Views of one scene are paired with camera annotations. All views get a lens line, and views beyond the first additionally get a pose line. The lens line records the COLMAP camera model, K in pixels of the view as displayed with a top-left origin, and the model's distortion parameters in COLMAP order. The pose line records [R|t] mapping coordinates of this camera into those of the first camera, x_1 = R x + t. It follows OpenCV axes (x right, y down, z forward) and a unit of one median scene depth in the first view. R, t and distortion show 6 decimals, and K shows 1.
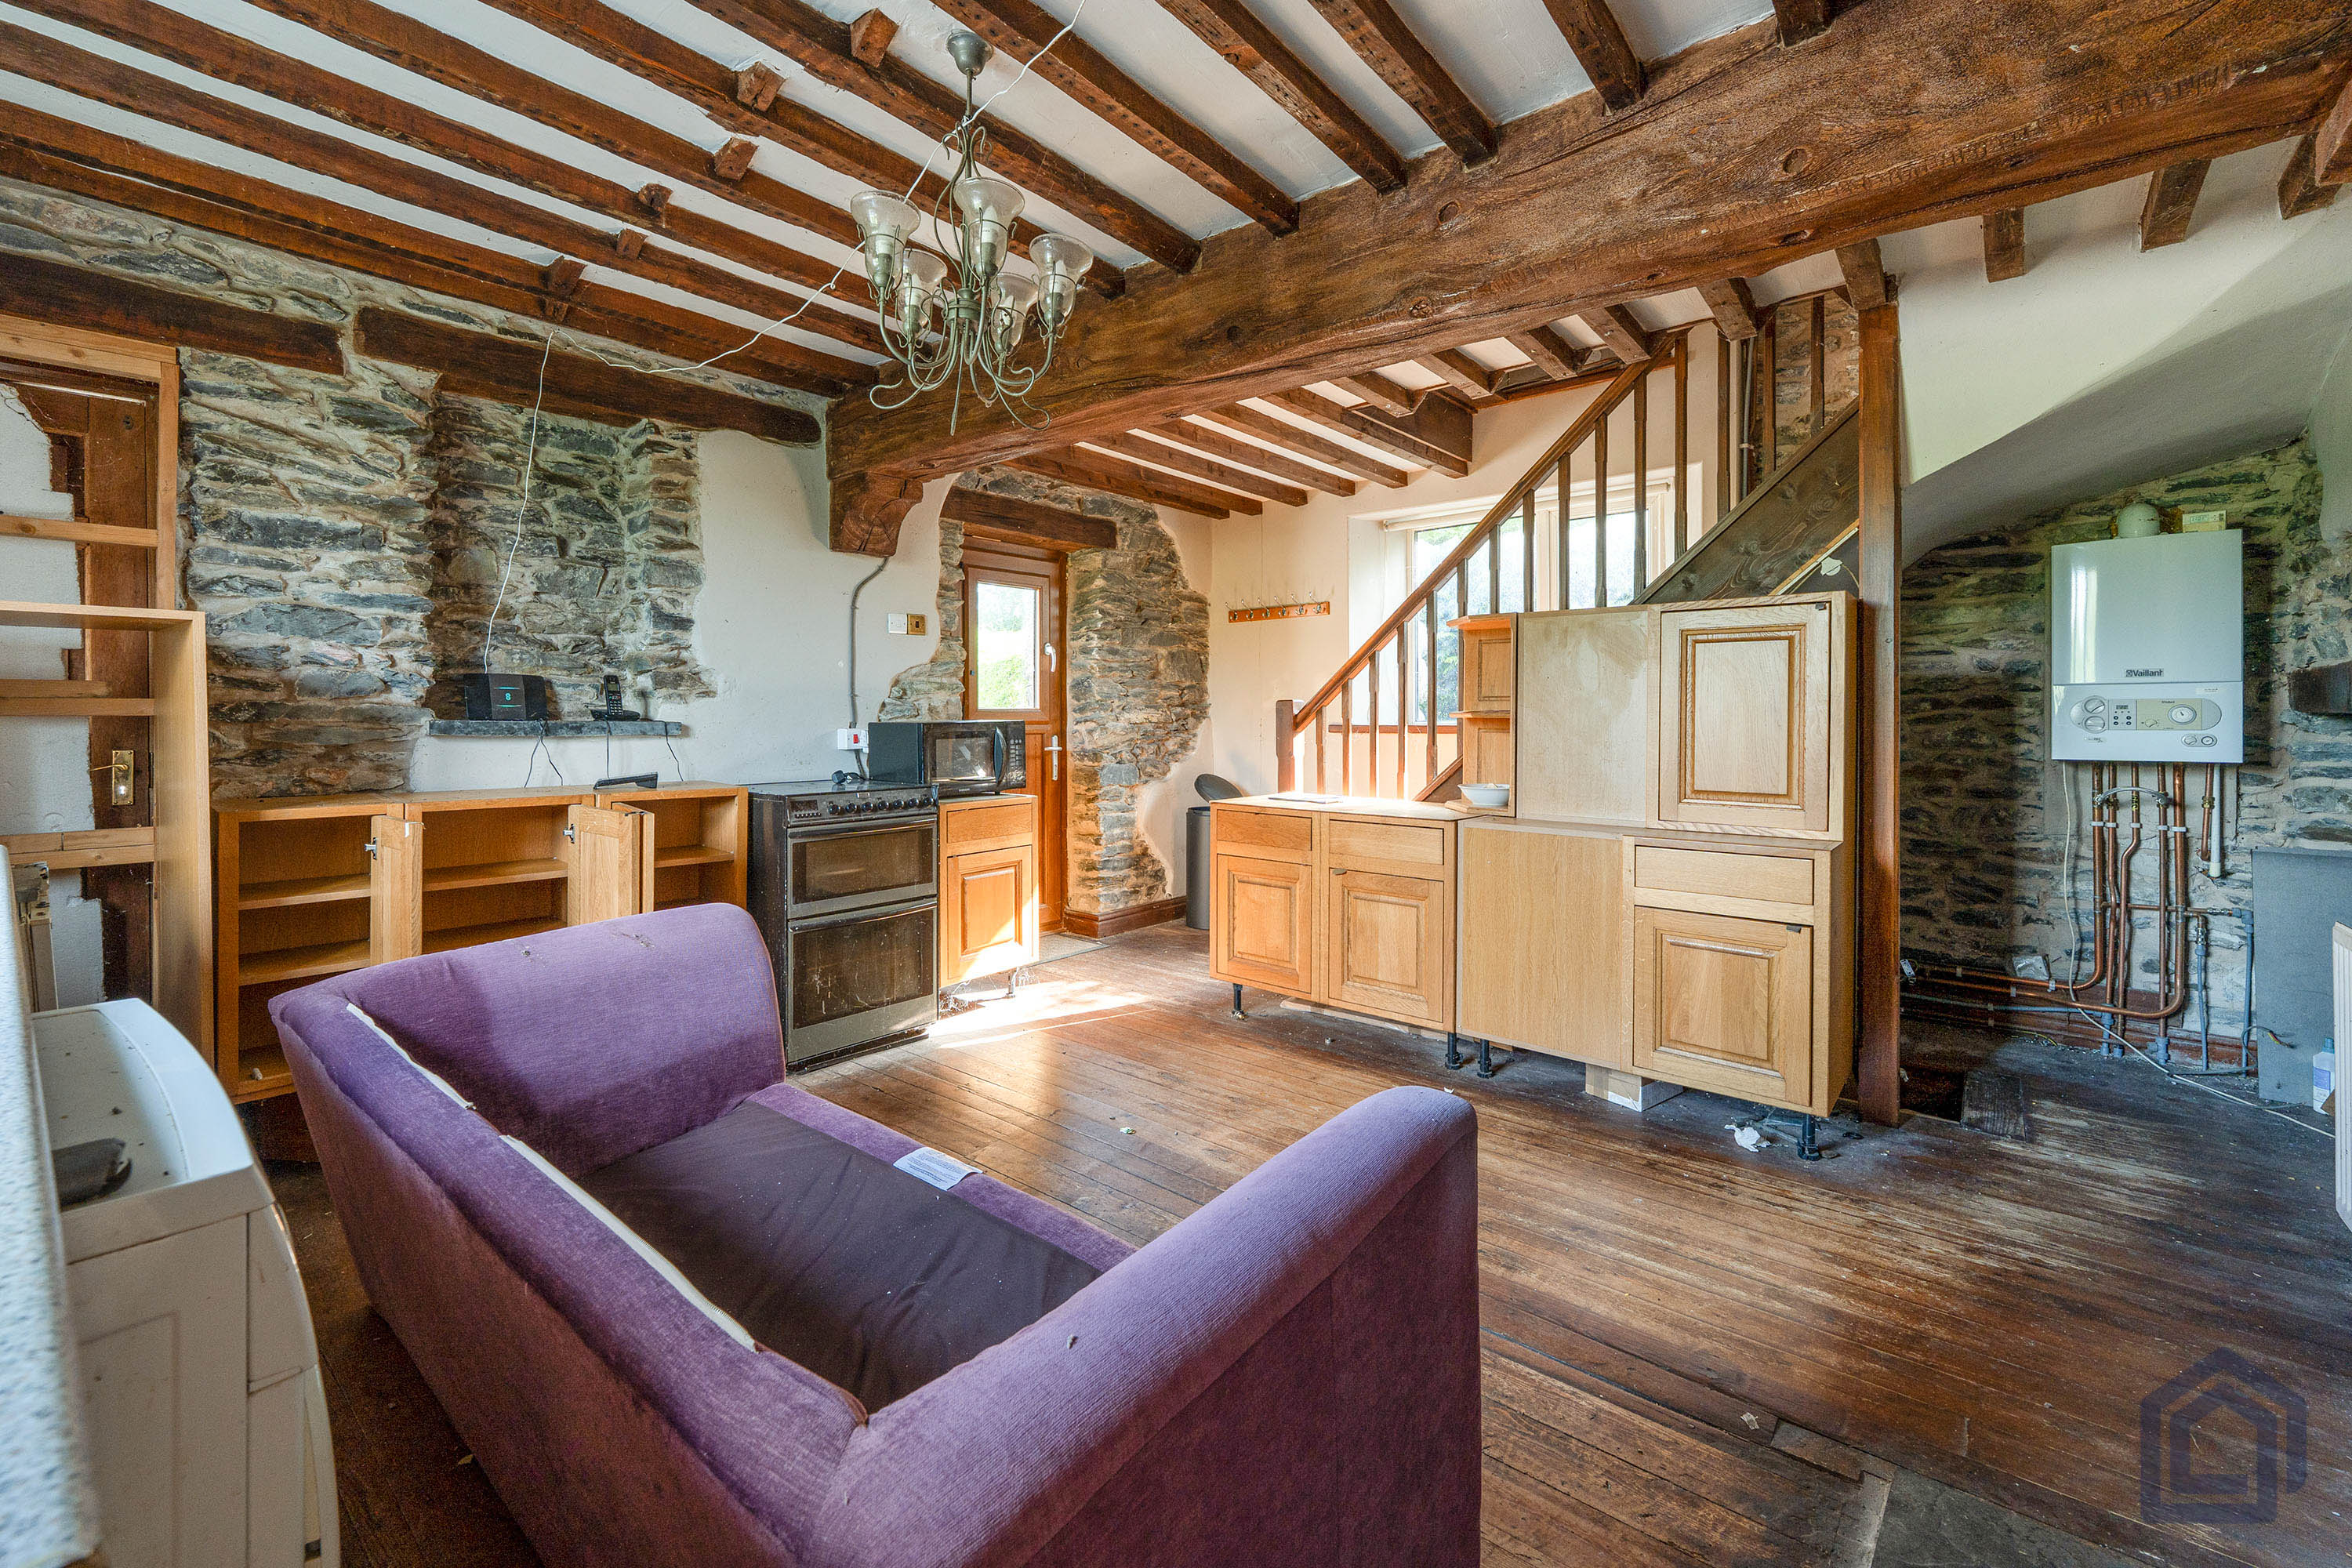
lens RADIAL K [[971.6, 0, 1151.2], [0, 971.6, 717.8], [0, 0, 1]] dist [-0.009119, 0.000389]
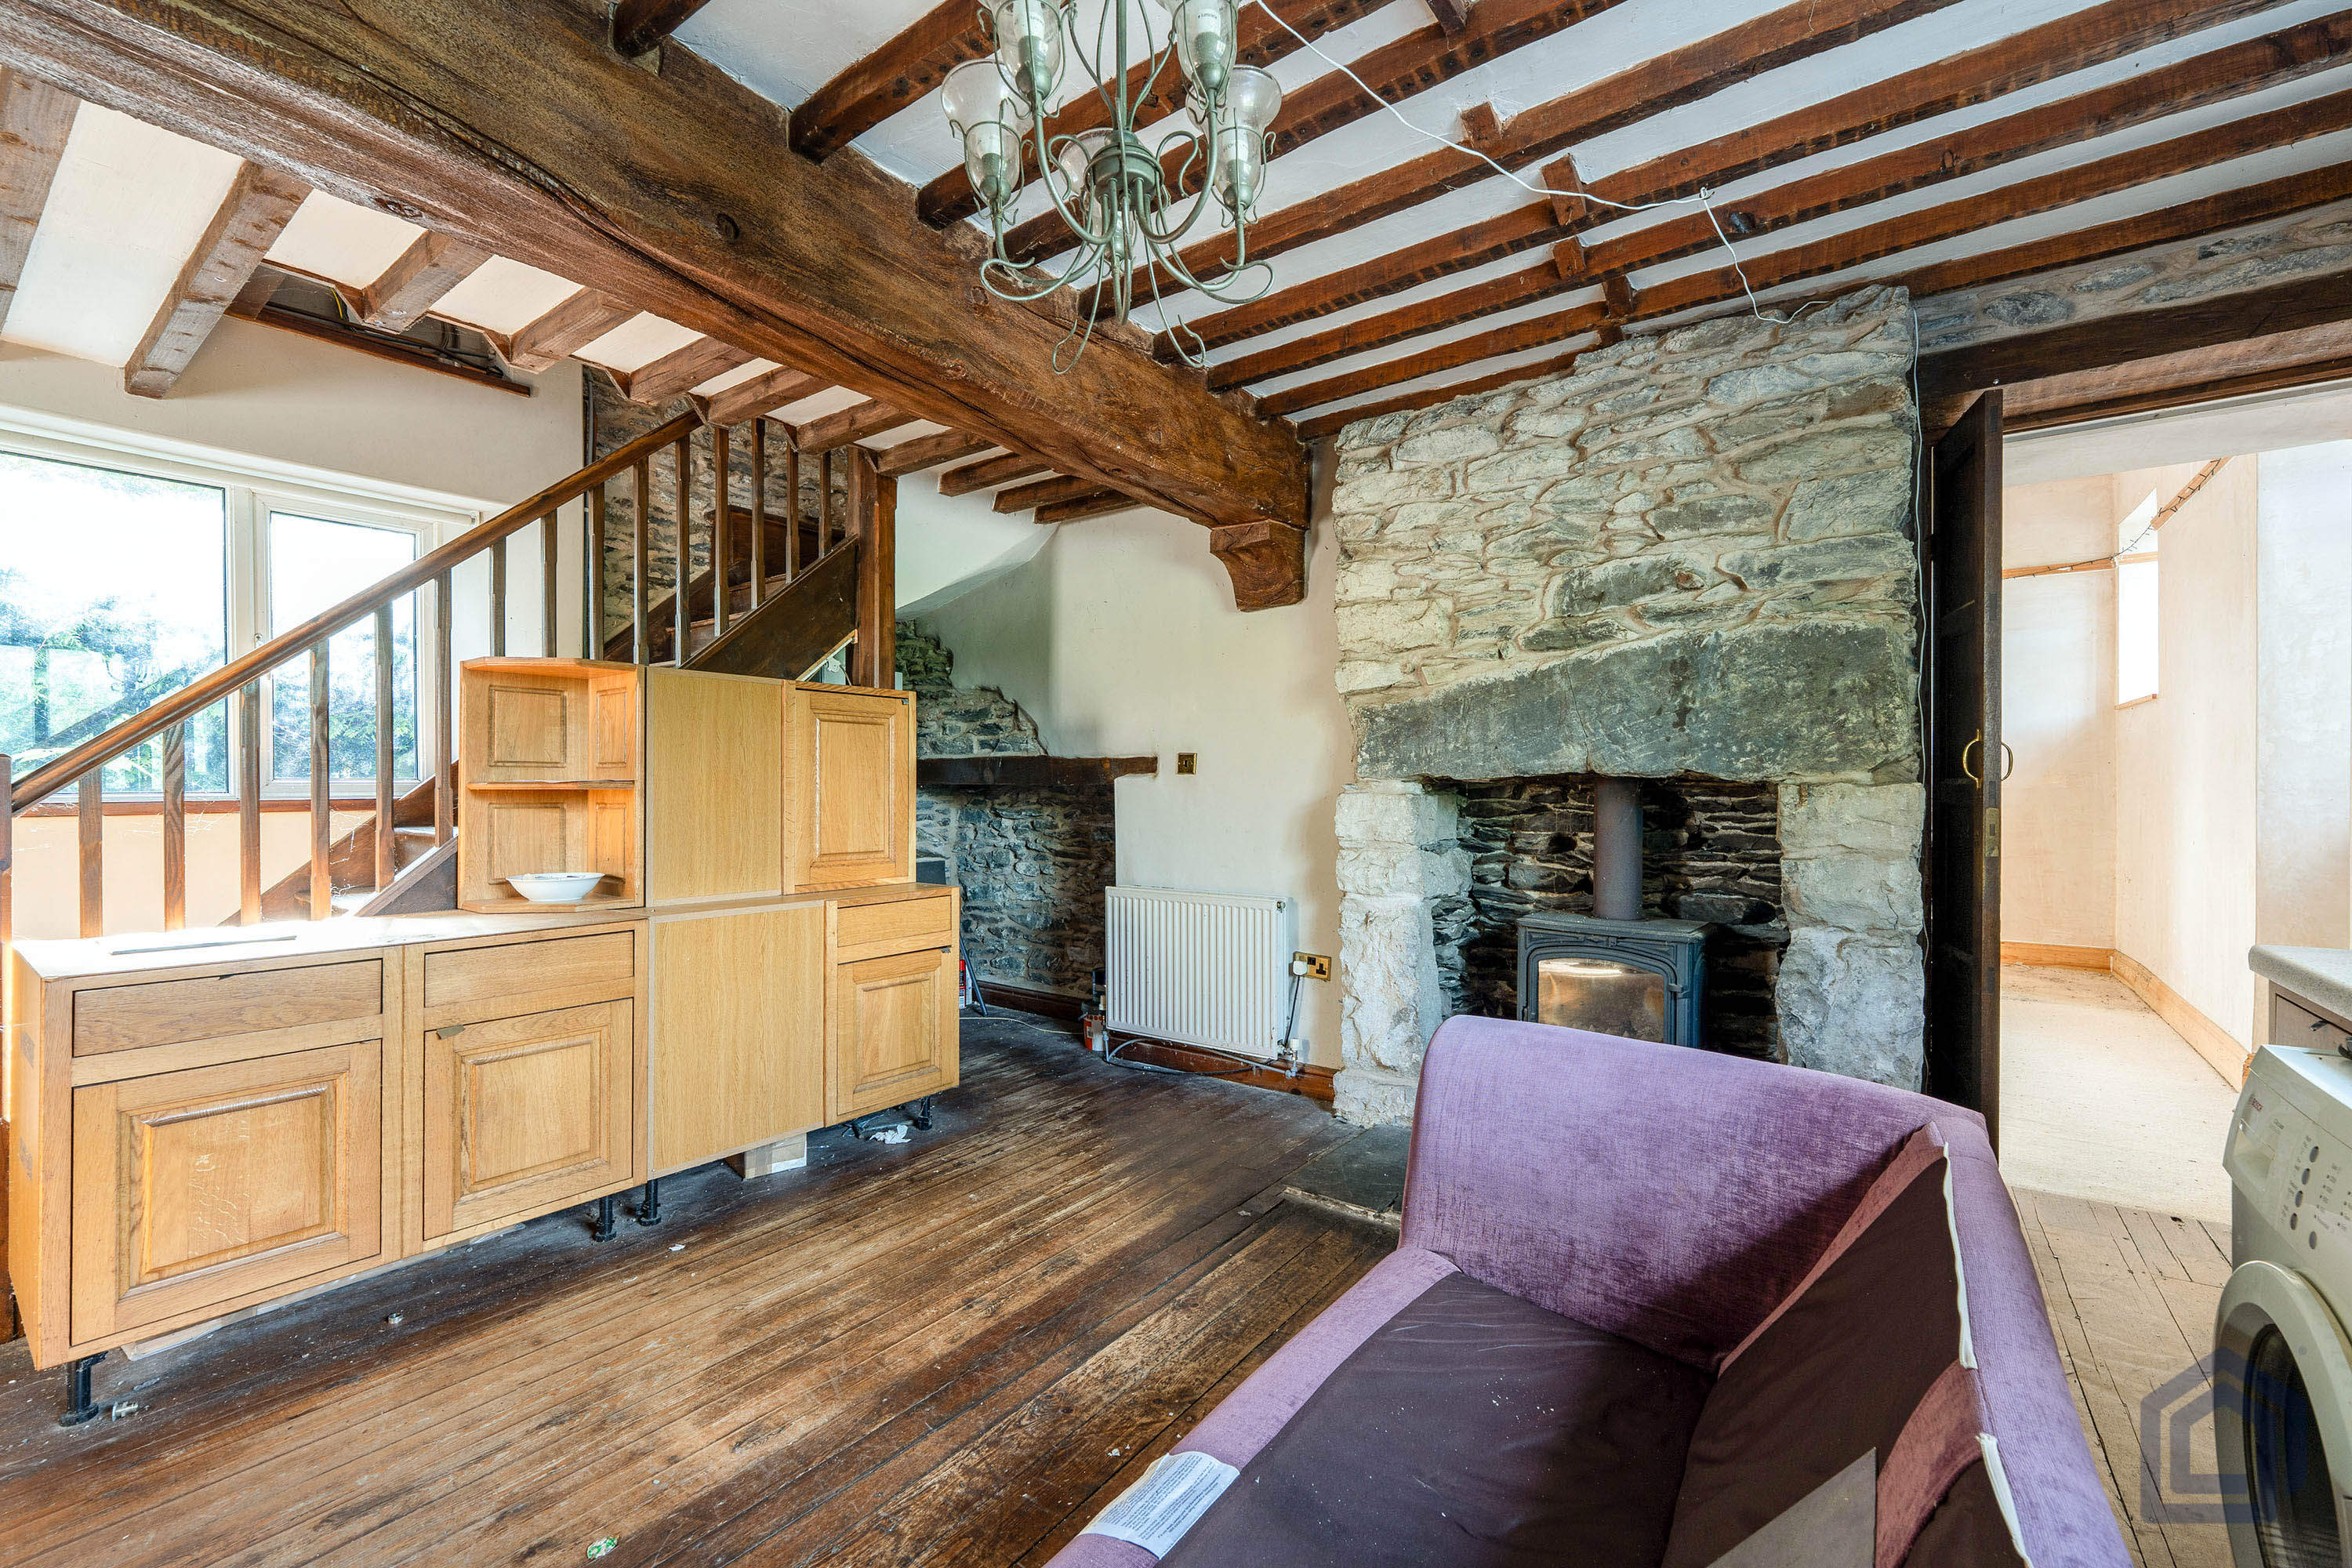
lens RADIAL K [[971.6, 0, 1172.4], [0, 971.6, 781.3], [0, 0, 1]] dist [-0.009119, 0.000389]
pose [[-0.072371, -0.001842, 0.997376, -0.640624], [0.001650, 0.999997, 0.001966, -0.007611], [-0.997376, 0.001788, -0.072368, 0.780392]]
